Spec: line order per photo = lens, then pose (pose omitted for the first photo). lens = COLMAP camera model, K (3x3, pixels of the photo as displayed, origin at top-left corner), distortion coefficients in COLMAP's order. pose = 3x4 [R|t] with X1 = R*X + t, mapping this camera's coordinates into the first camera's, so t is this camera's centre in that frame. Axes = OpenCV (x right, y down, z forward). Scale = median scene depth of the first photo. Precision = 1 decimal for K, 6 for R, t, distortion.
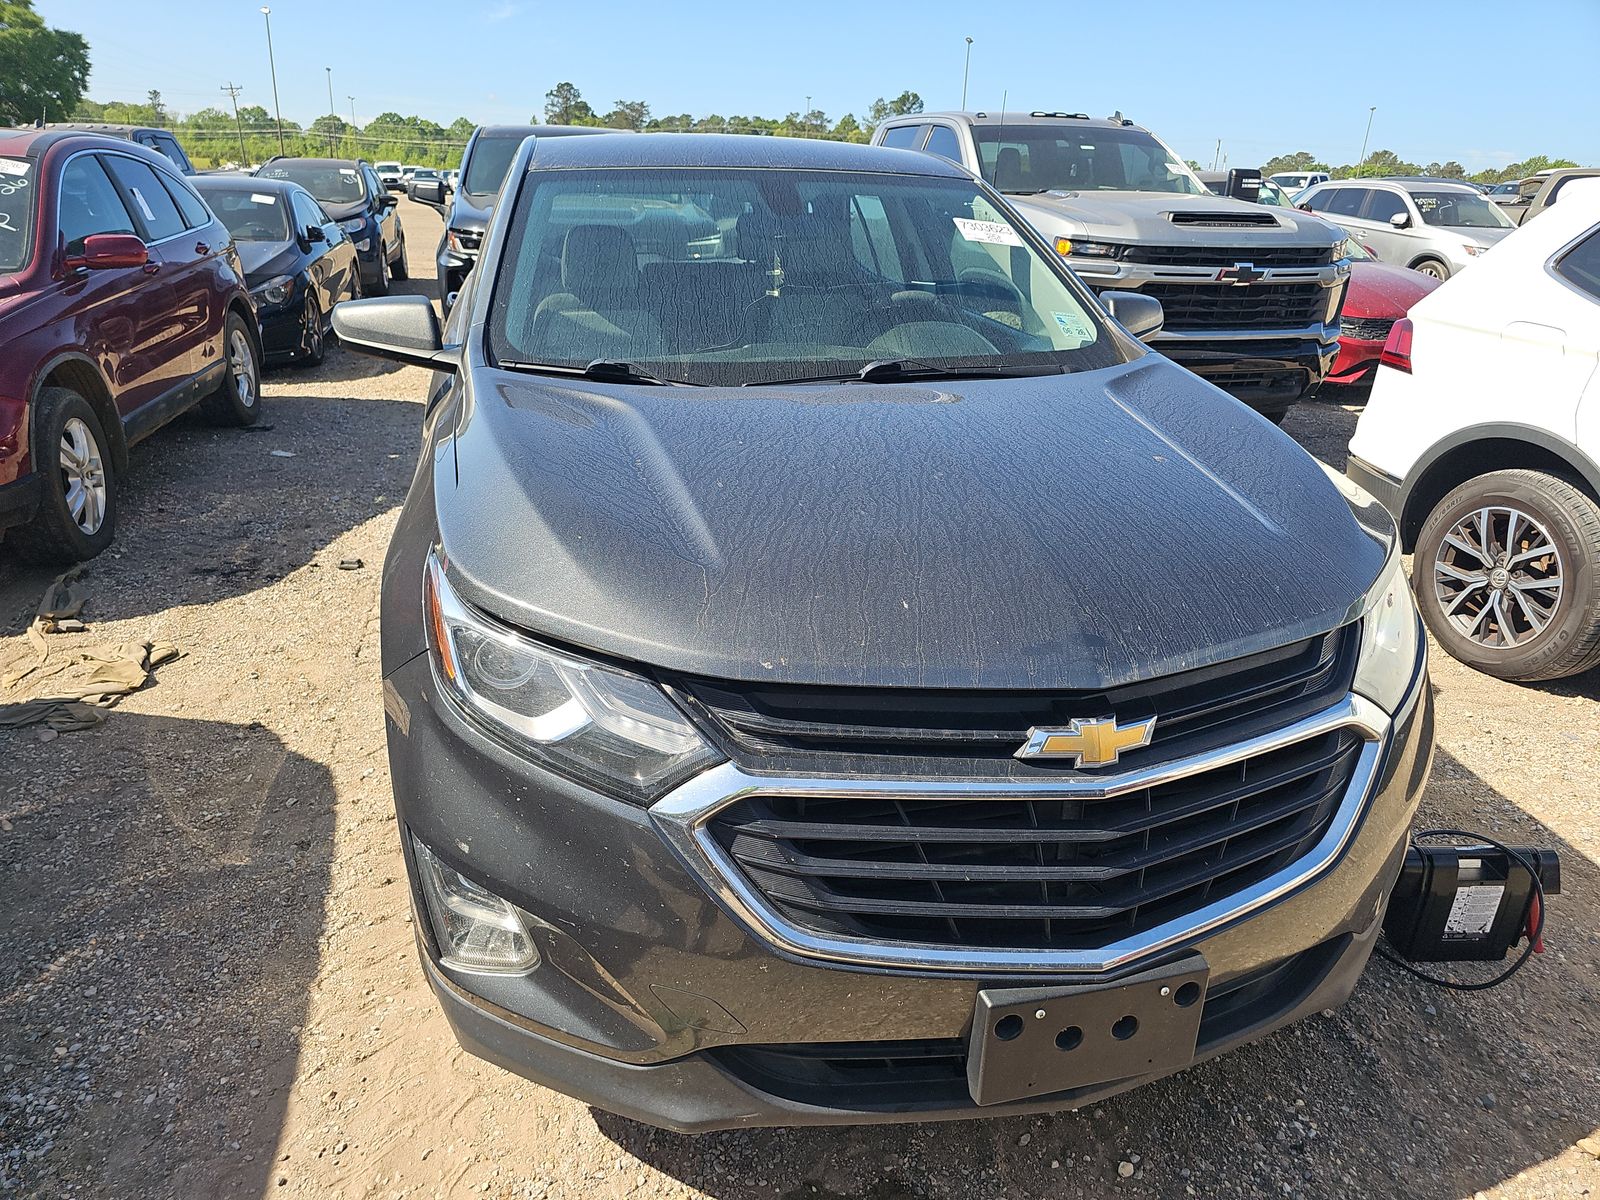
lens RADIAL K [[1248.5, 0, 780.6], [0, 1248.5, 599.7], [0, 0, 1]] dist [0.044814, -0.059937]
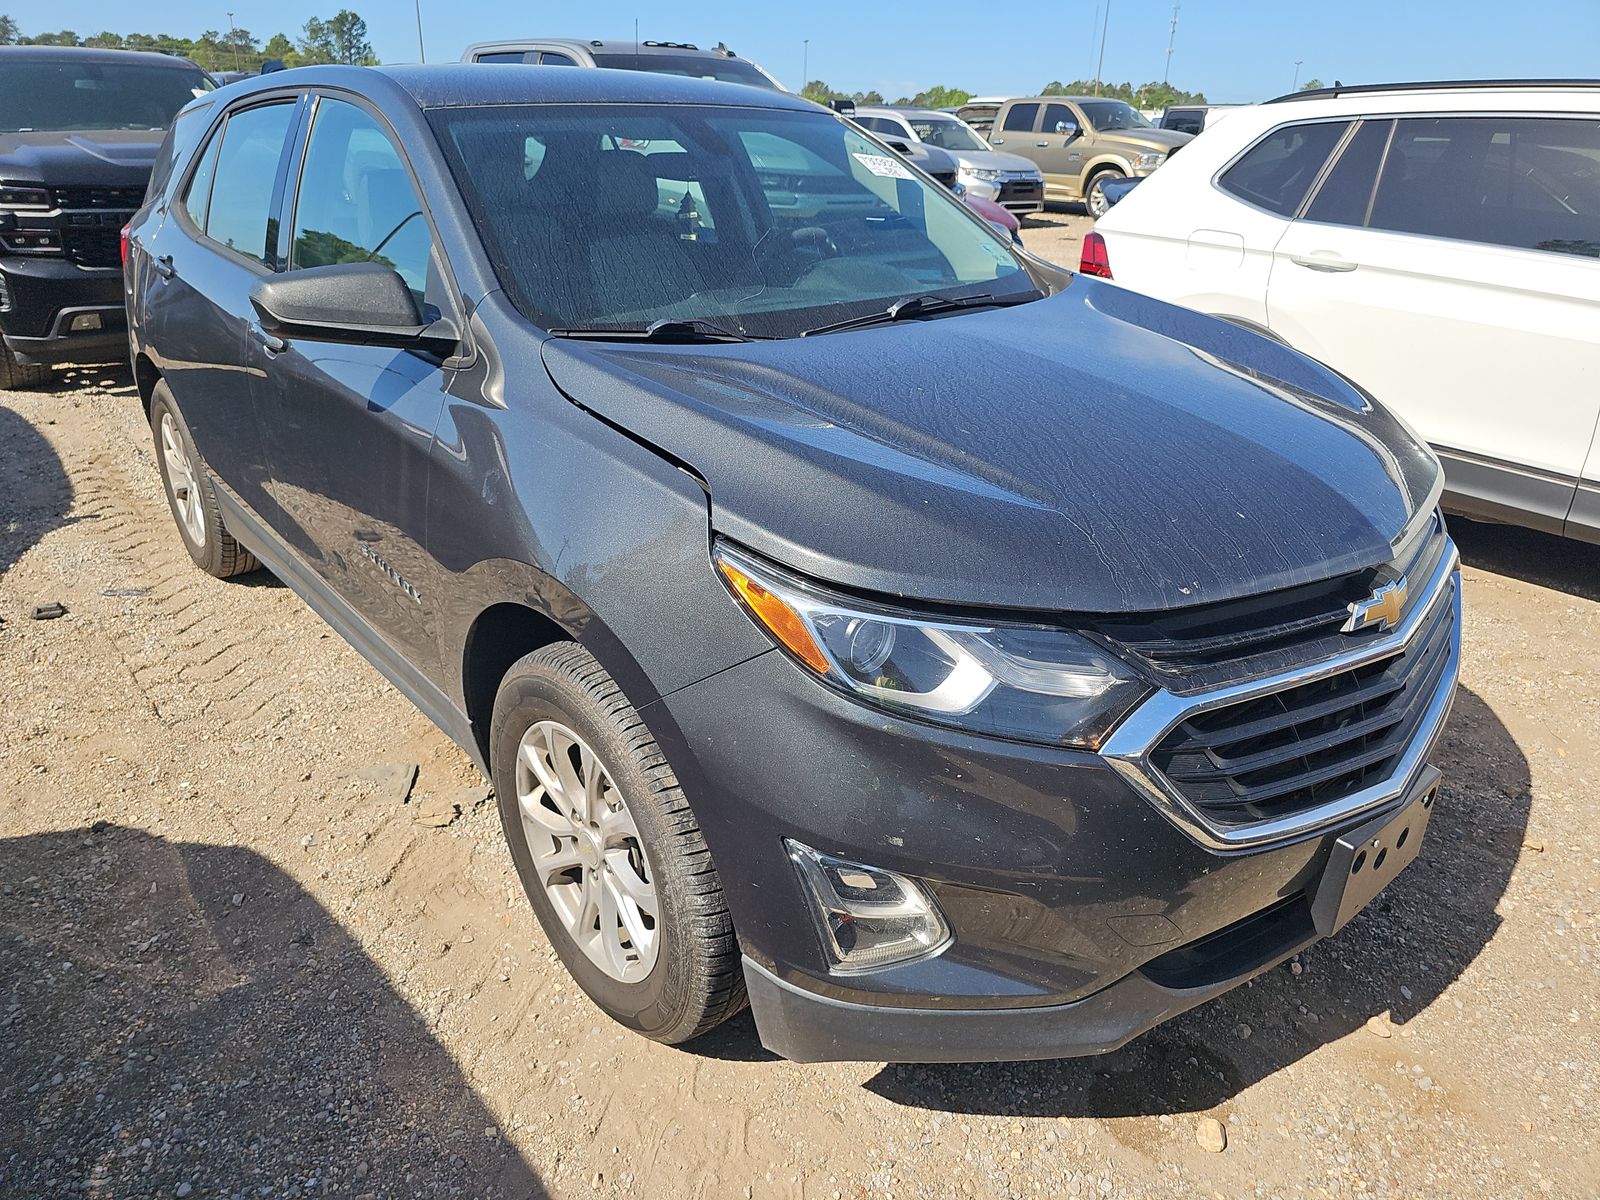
lens RADIAL K [[1248.5, 0, 780.6], [0, 1248.5, 599.7], [0, 0, 1]] dist [0.044814, -0.059937]
pose [[0.874923, -0.181906, 0.448799, -0.429831], [0.158461, 0.983289, 0.089628, -0.048843], [-0.457603, -0.007300, 0.889127, 0.121108]]
